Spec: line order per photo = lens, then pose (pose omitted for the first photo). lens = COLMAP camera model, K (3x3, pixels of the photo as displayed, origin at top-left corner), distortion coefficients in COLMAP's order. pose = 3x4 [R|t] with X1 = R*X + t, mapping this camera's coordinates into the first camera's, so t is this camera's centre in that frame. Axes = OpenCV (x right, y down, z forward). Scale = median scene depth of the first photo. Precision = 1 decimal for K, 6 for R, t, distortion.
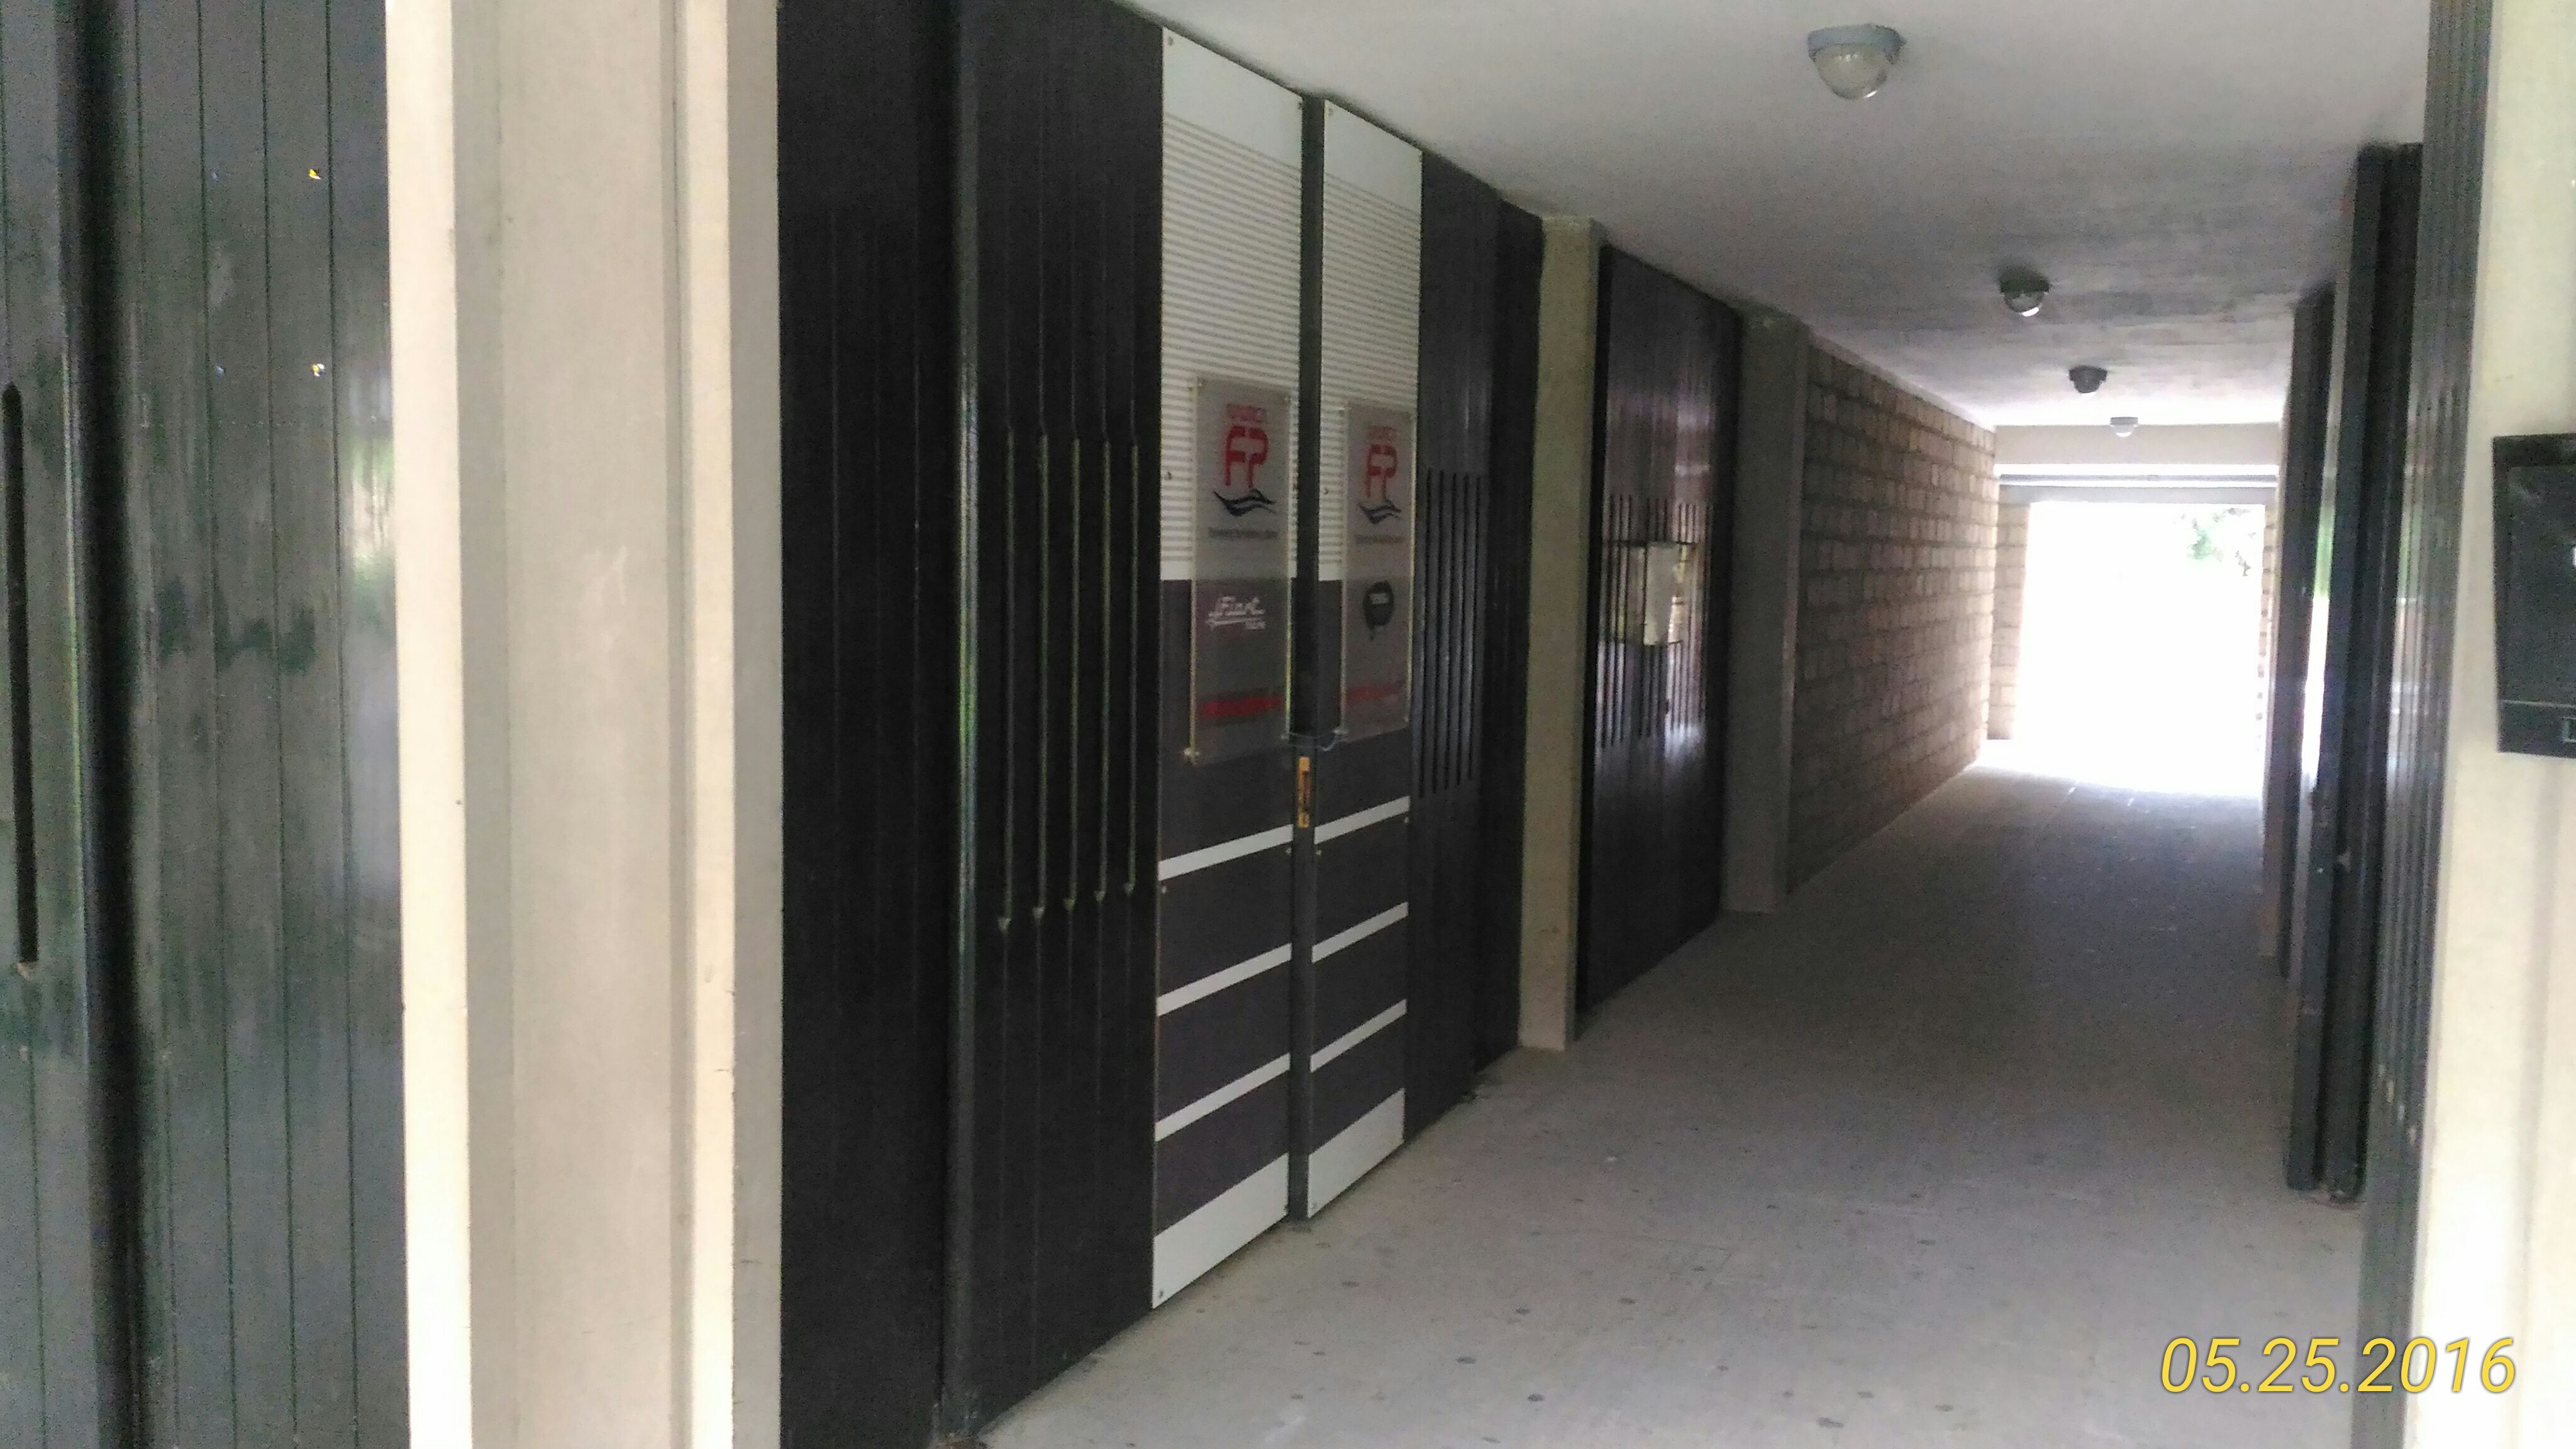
lens RADIAL K [[2188.3, 0, 1328.7], [0, 2188.3, 736.5], [0, 0, 1]] dist [0.130183, -0.312405]
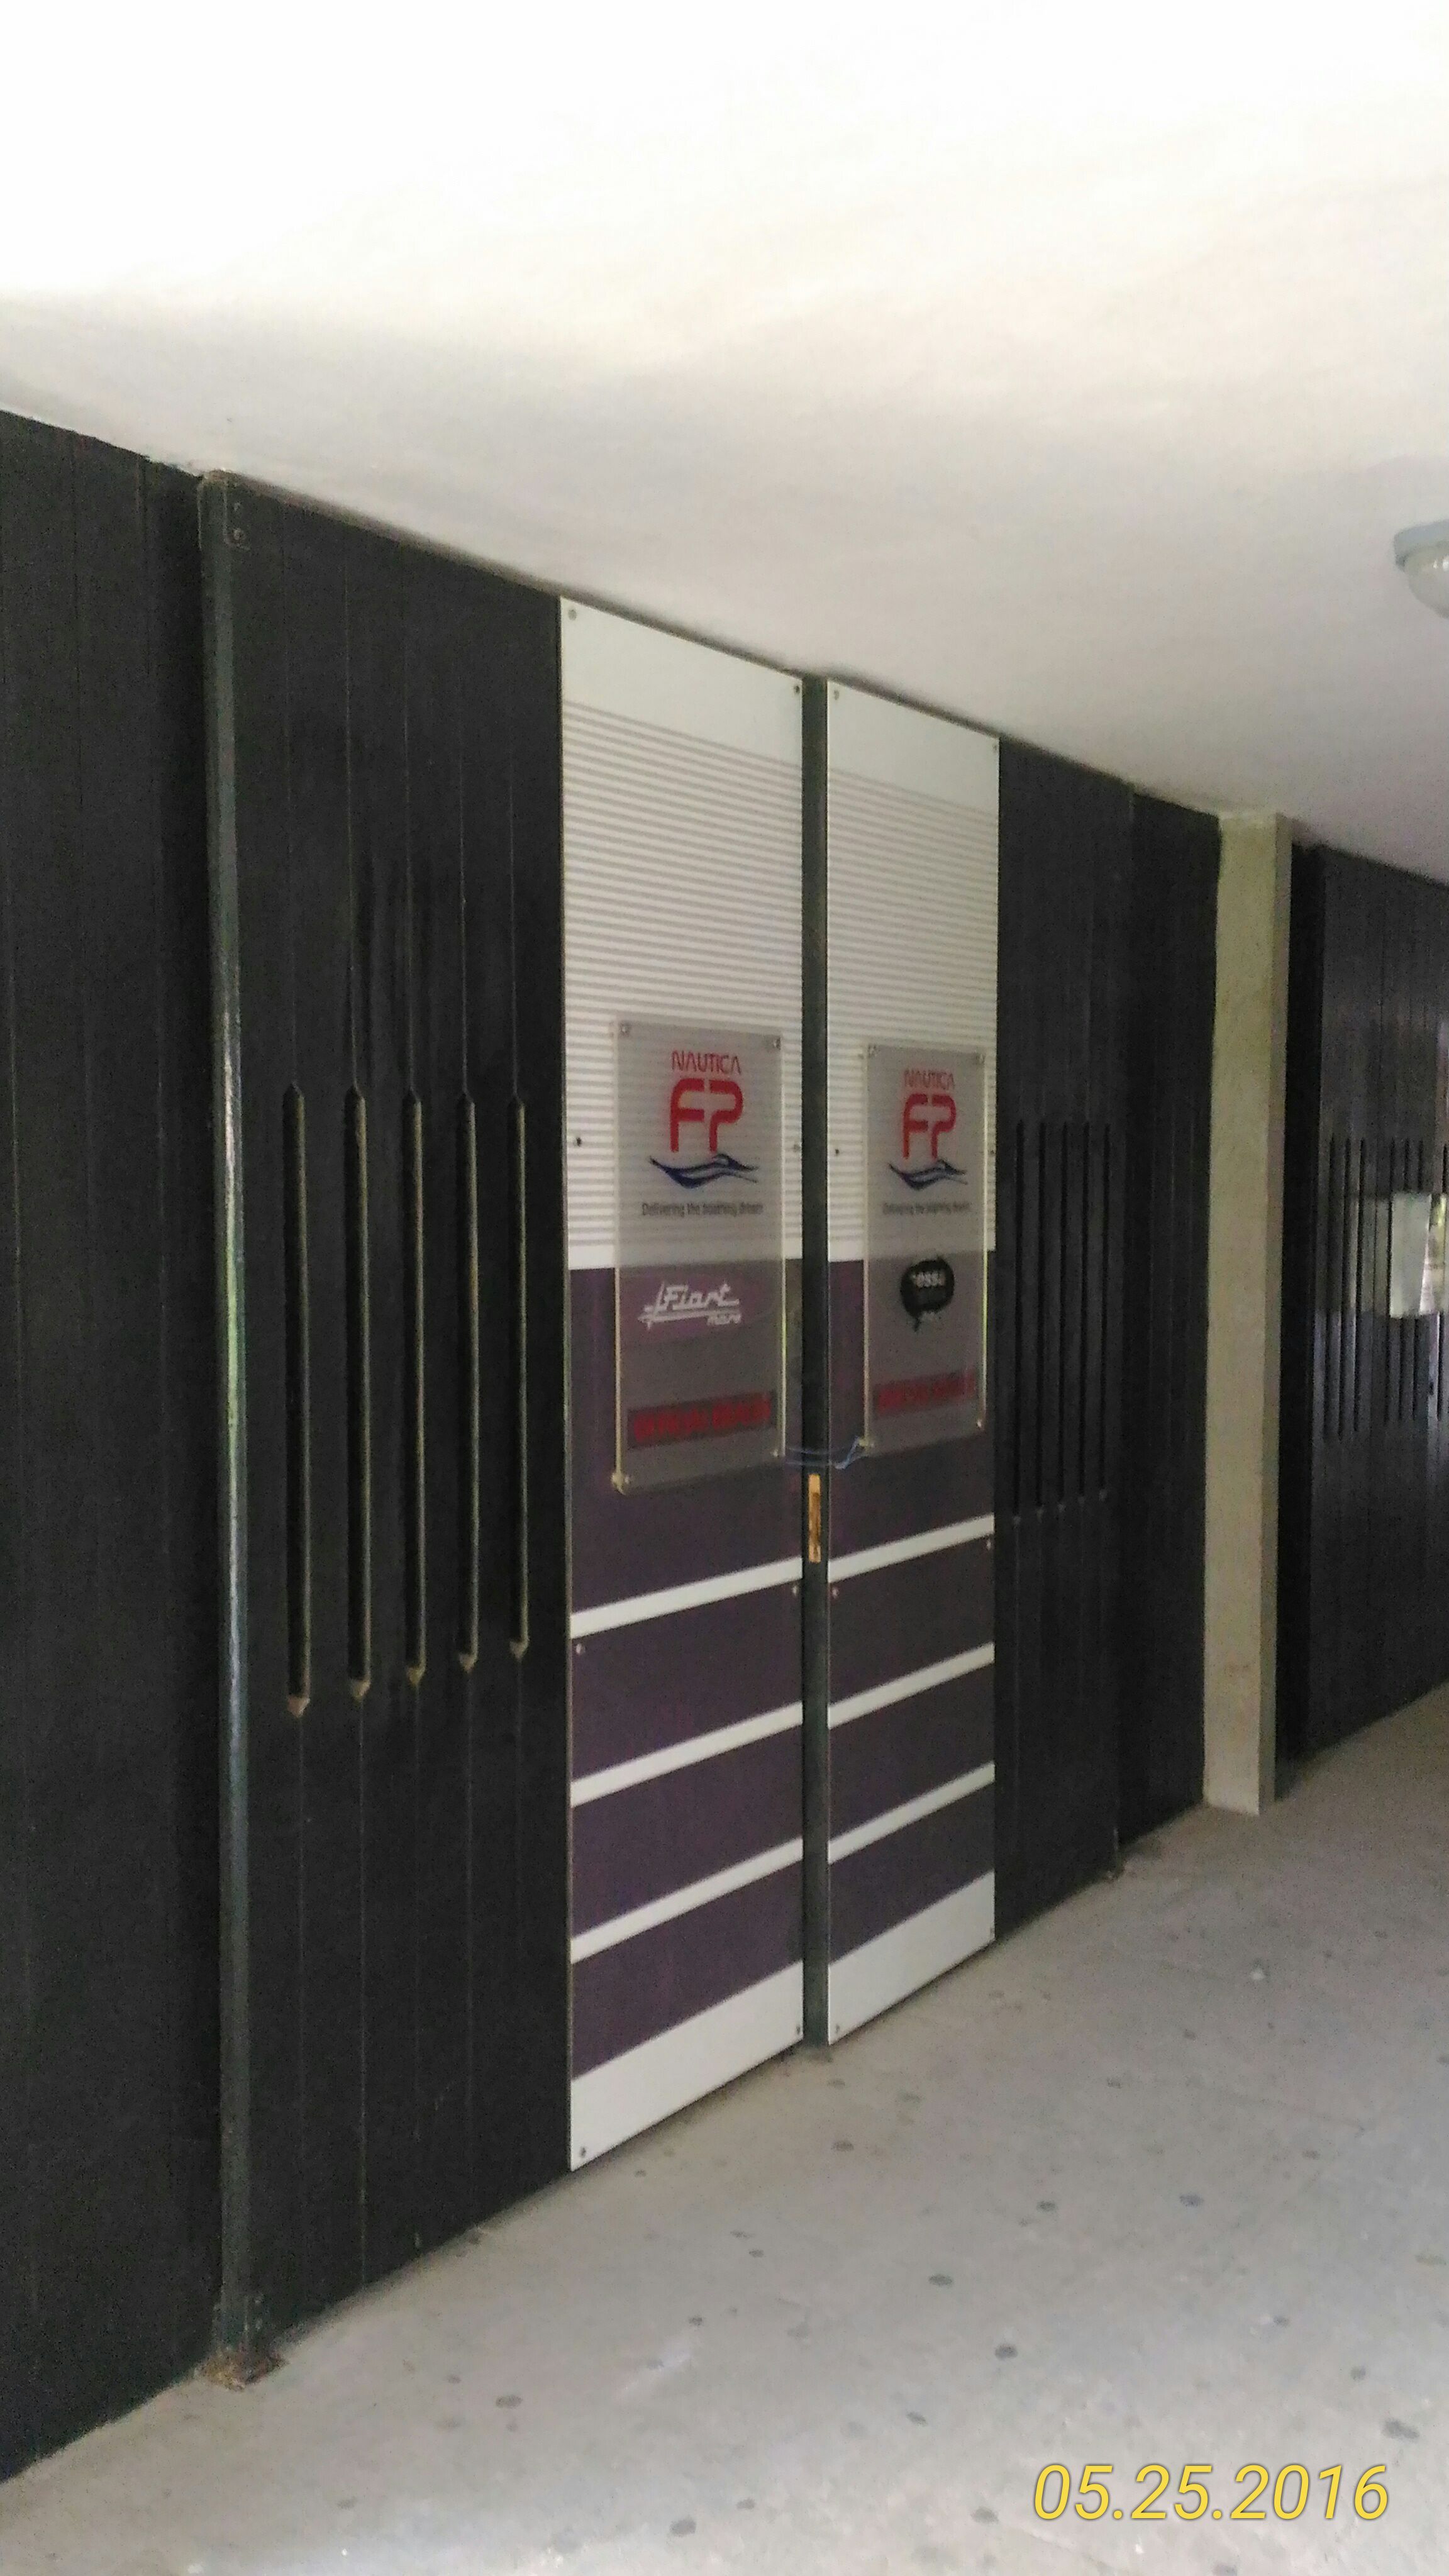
lens RADIAL K [[2188.3, 0, 719.8], [0, 2188.3, 1318.2], [0, 0, 1]] dist [0.130183, -0.312405]
pose [[0.972276, -0.006573, -0.233744, 0.150250], [-0.000475, 0.999547, -0.030080, -0.025428], [0.233836, 0.029357, 0.971833, 0.196407]]
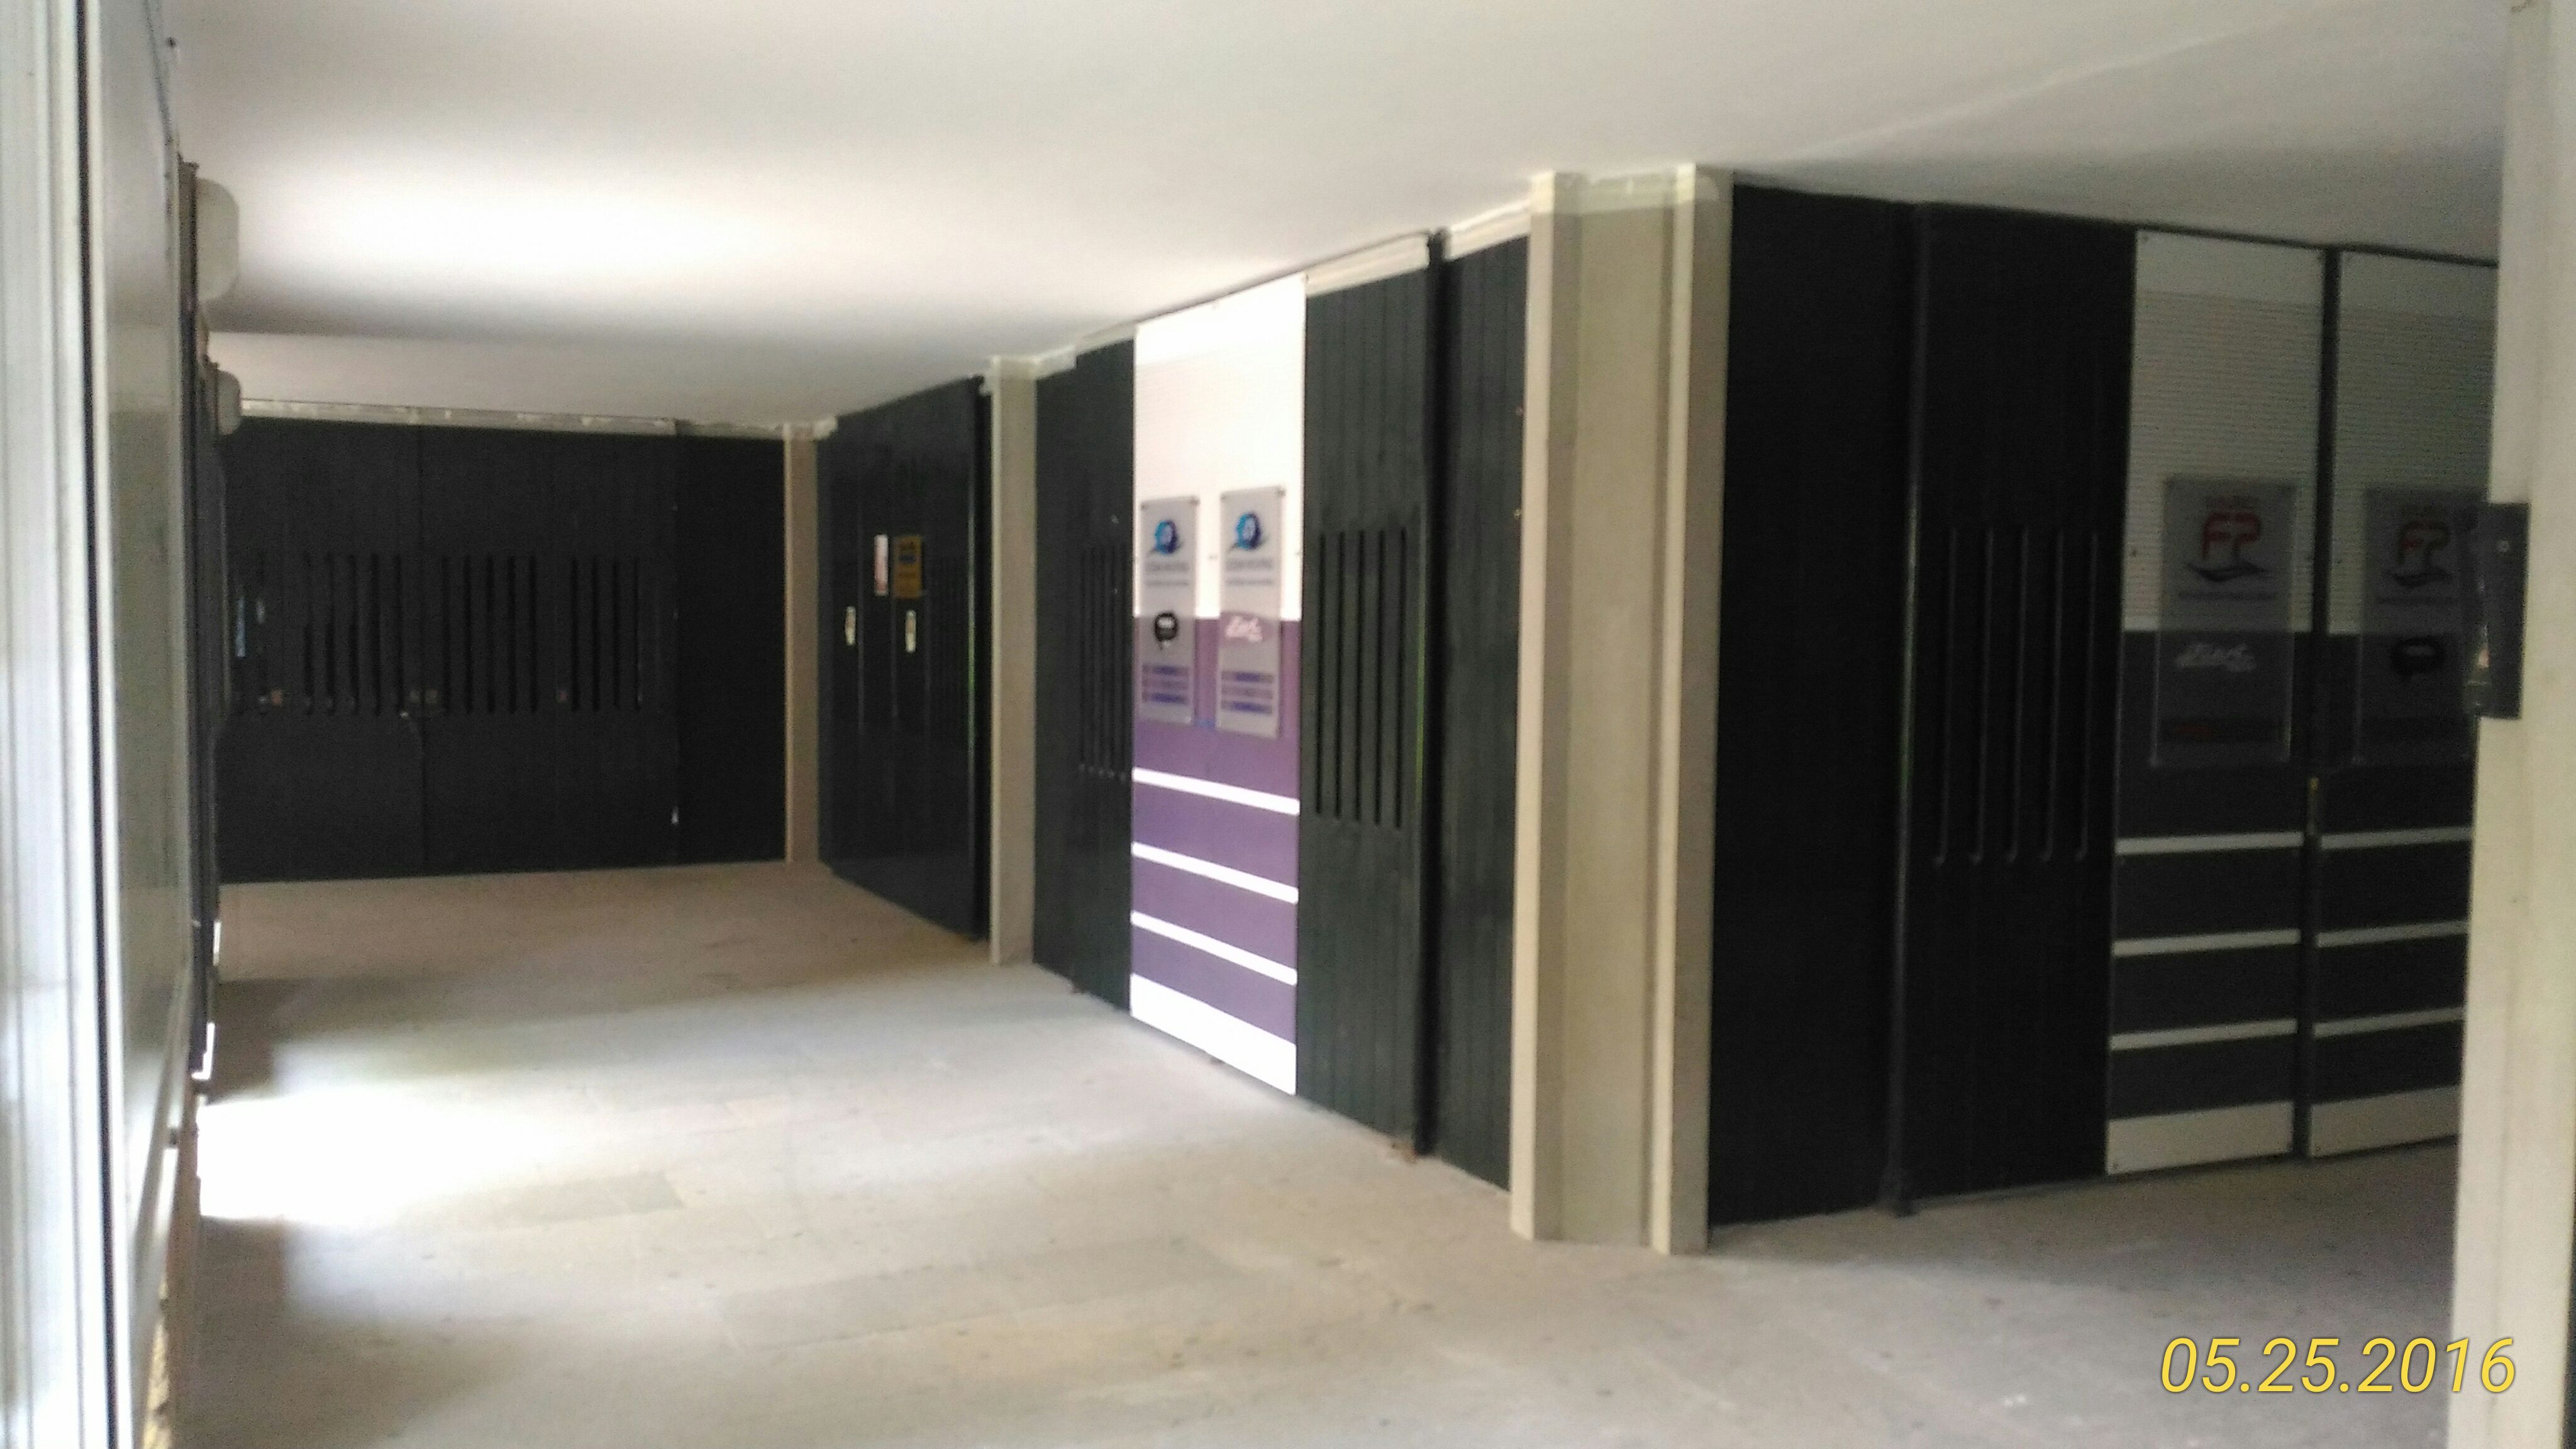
lens RADIAL K [[2188.3, 0, 1328.7], [0, 2188.3, 736.5], [0, 0, 1]] dist [0.130183, -0.312405]
pose [[0.729850, 0.029186, -0.682983, 0.443996], [-0.056961, 0.998210, -0.018213, 0.041415], [0.681230, 0.052196, 0.730207, -0.289745]]
